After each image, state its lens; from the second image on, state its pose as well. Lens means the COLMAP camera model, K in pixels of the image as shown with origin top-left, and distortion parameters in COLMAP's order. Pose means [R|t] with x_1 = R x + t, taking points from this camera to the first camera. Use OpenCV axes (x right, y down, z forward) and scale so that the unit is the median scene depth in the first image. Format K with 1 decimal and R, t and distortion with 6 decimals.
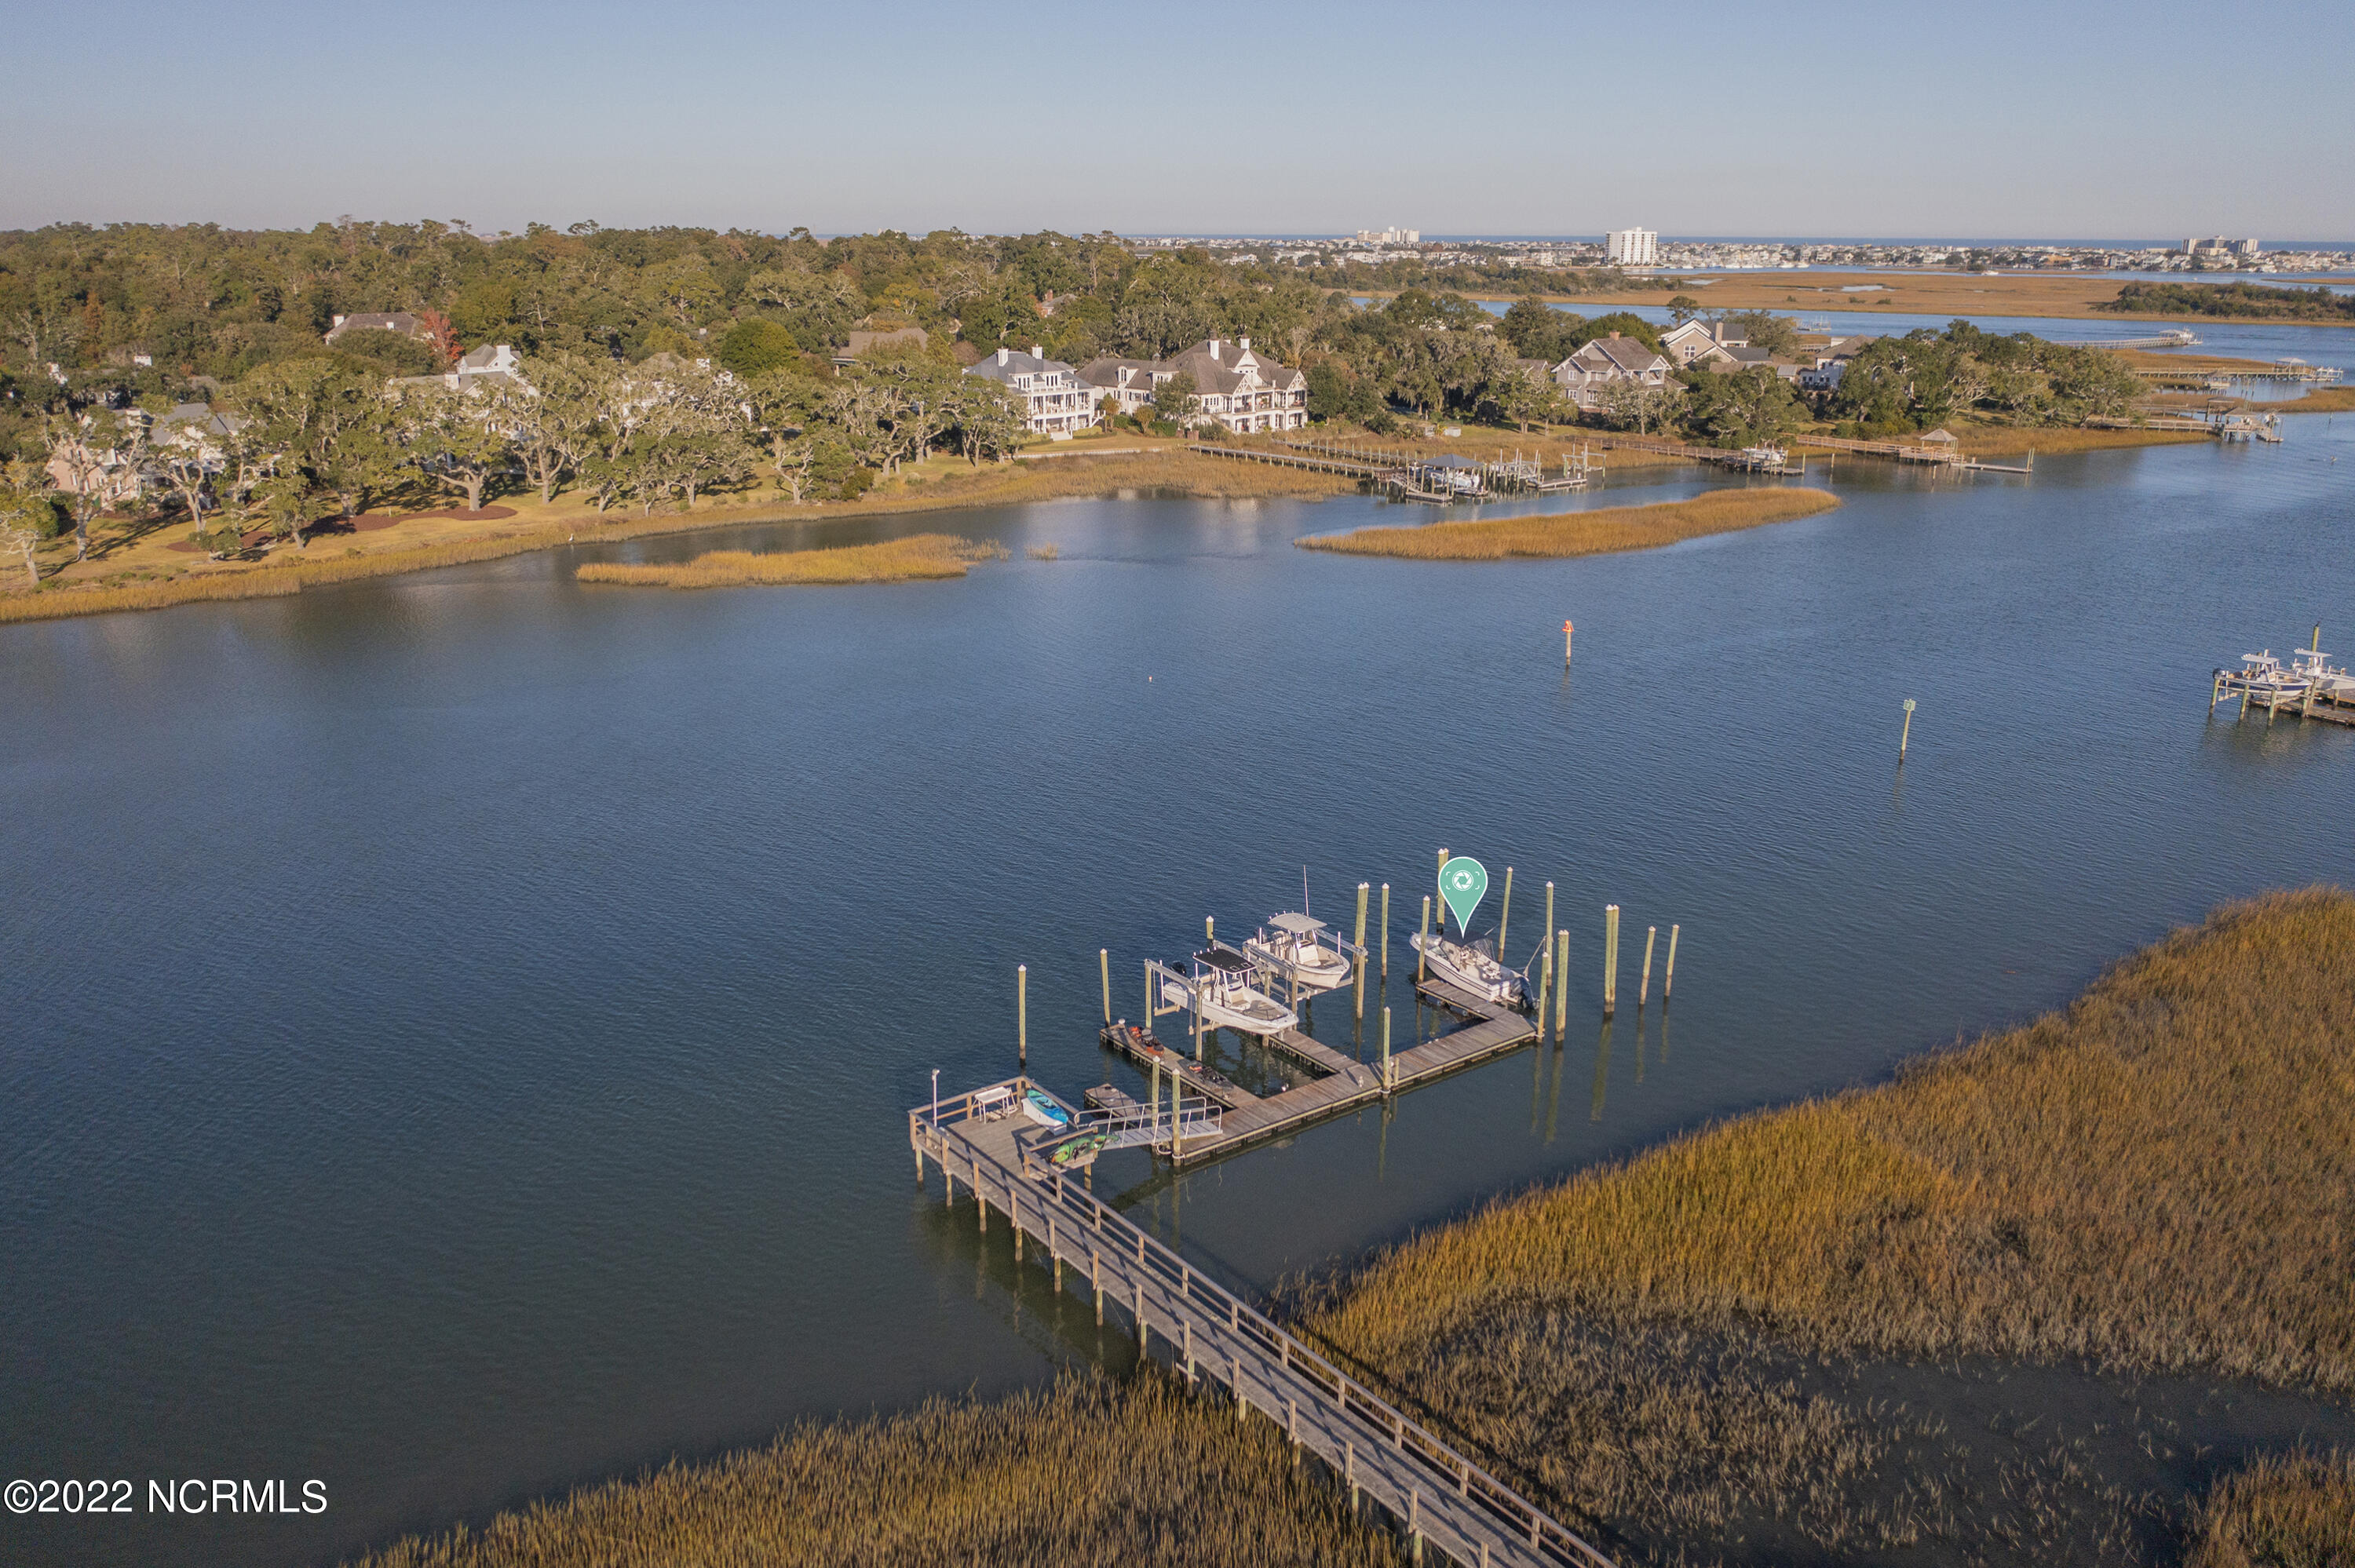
lens RADIAL K [[1864.0, 0, 1177.5], [0, 1864.0, 784.0], [0, 0, 1]] dist [-0.018126, 0.012060]
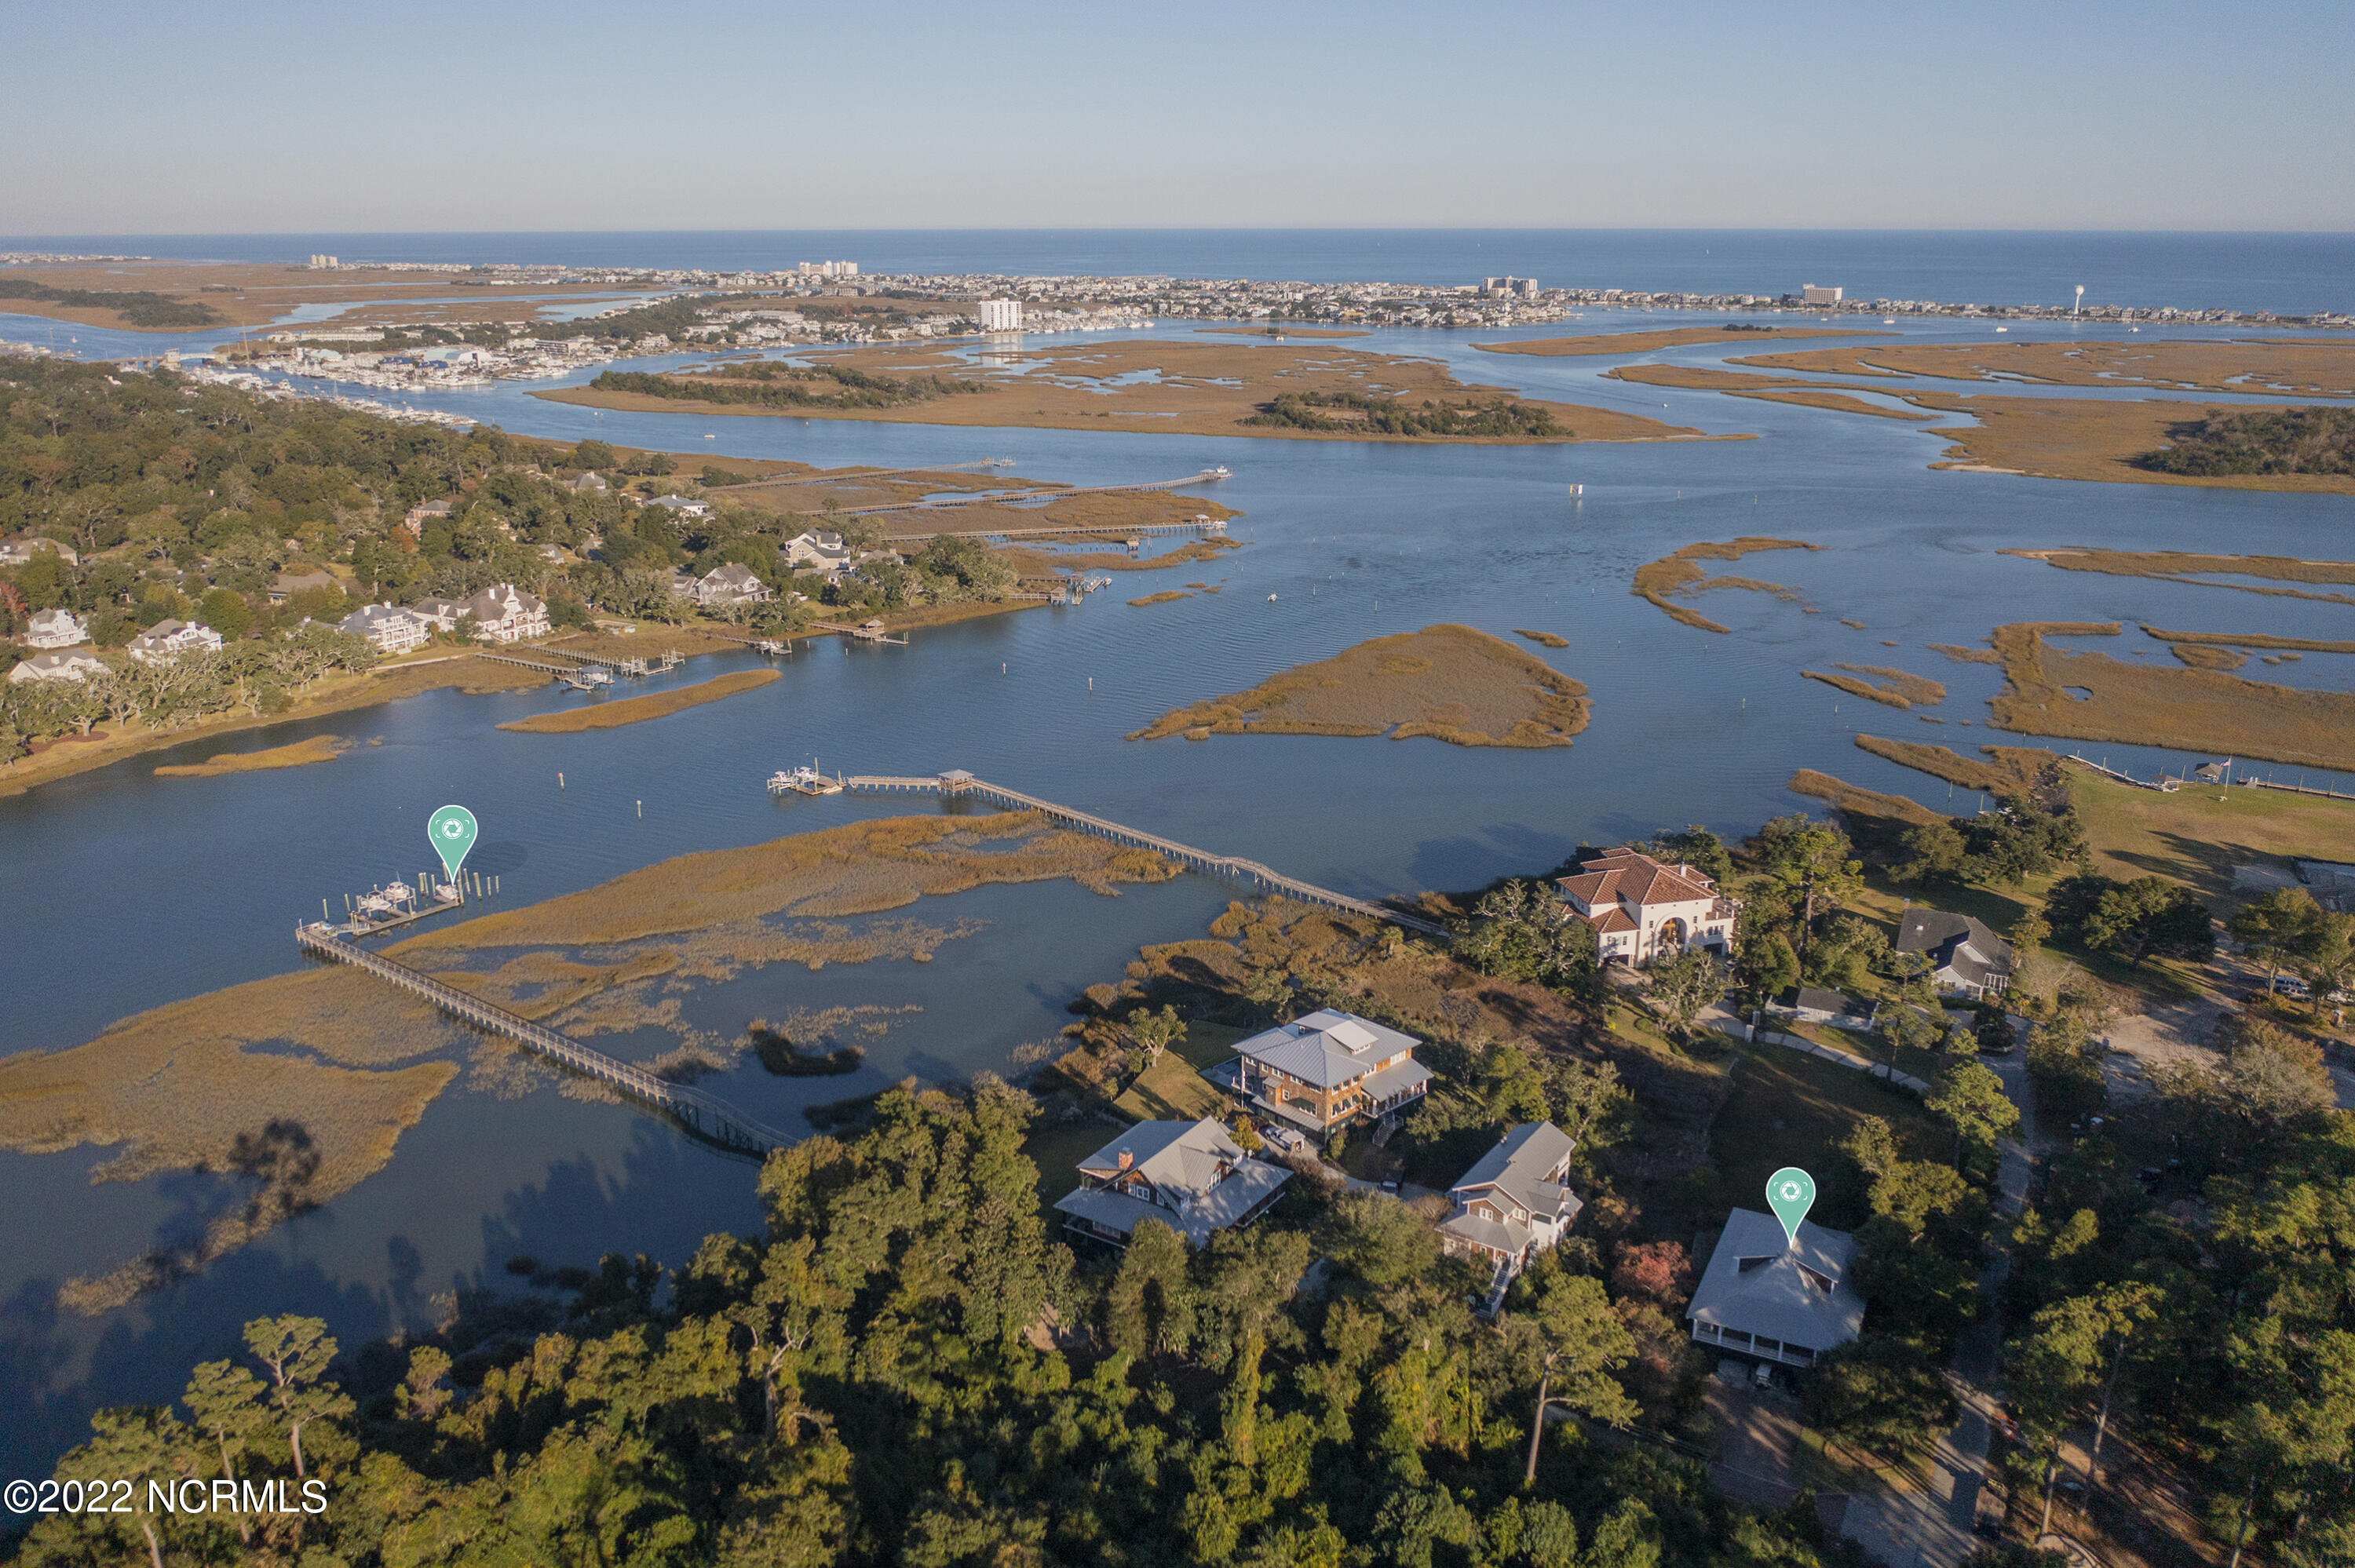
lens RADIAL K [[1864.0, 0, 1177.5], [0, 1864.0, 784.0], [0, 0, 1]] dist [-0.018126, 0.012060]
pose [[0.964693, -0.080895, 0.250647, 0.258991], [0.079536, 0.996710, 0.015563, -0.027176], [-0.251082, 0.004922, 0.967953, -1.241486]]
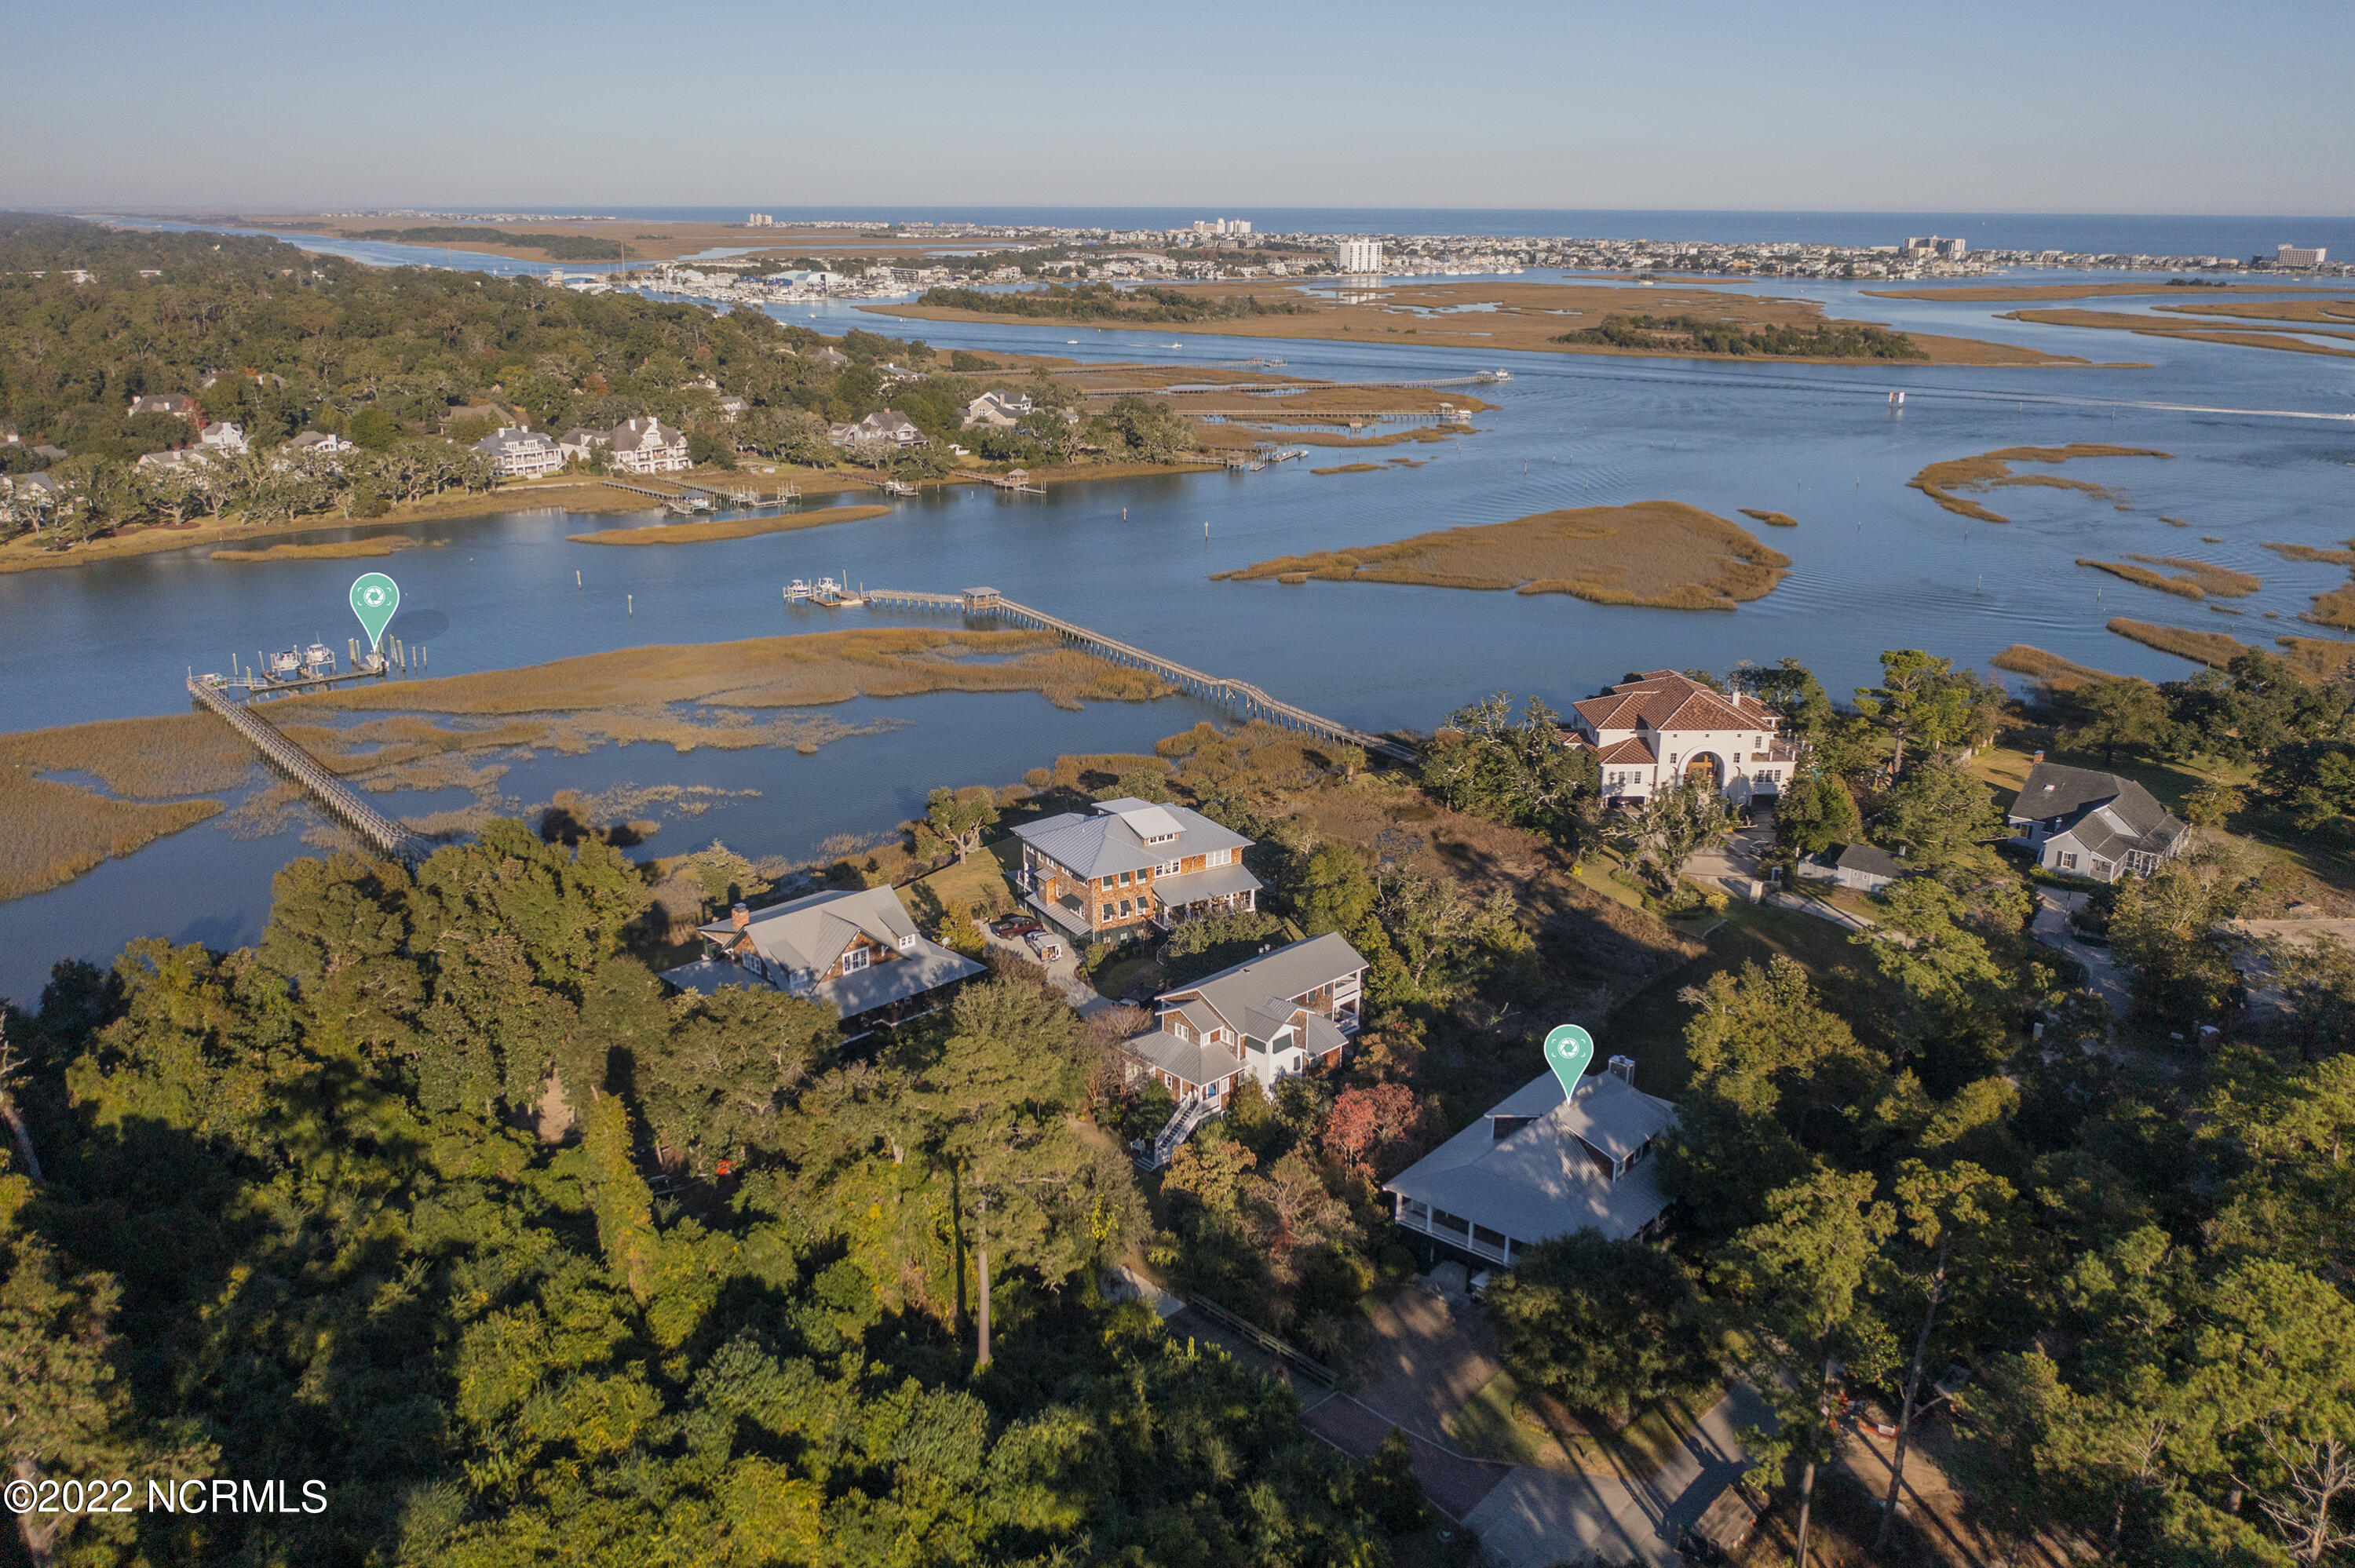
lens RADIAL K [[1864.0, 0, 1177.5], [0, 1864.0, 784.0], [0, 0, 1]] dist [-0.018126, 0.012060]
pose [[0.998916, -0.013519, 0.044533, 0.595275], [0.012862, 0.999805, 0.015006, 0.115945], [-0.044727, -0.014417, 0.998895, -1.041947]]
